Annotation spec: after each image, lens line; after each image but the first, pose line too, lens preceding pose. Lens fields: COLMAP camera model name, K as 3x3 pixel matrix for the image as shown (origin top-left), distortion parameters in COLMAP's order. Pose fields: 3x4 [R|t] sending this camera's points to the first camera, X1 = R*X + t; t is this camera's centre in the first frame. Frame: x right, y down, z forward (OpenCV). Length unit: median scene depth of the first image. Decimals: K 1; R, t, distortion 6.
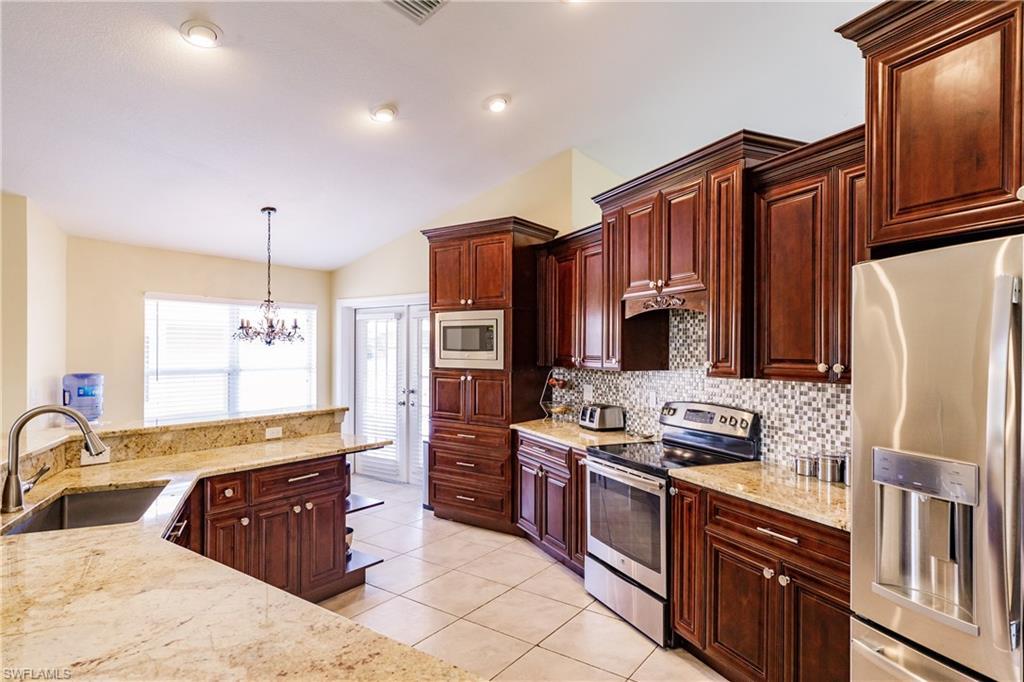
lens RADIAL K [[578.7, 0, 505.3], [0, 578.7, 344.5], [0, 0, 1]] dist [0.018017, -0.002718]
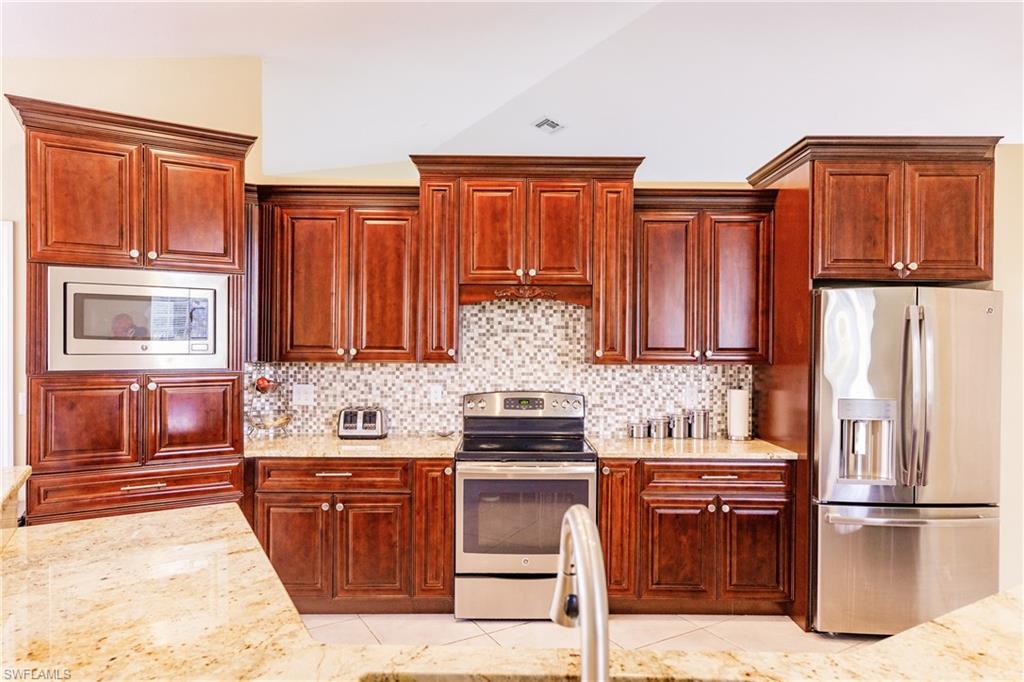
lens RADIAL K [[619.5, 0, 505.9], [0, 619.5, 345.4], [0, 0, 1]] dist [0.009319, 0.000196]
pose [[0.392696, -0.003225, 0.919663, -0.758283], [-0.013604, 0.999864, 0.009315, 0.009512], [-0.919568, -0.016169, 0.392598, 0.643747]]
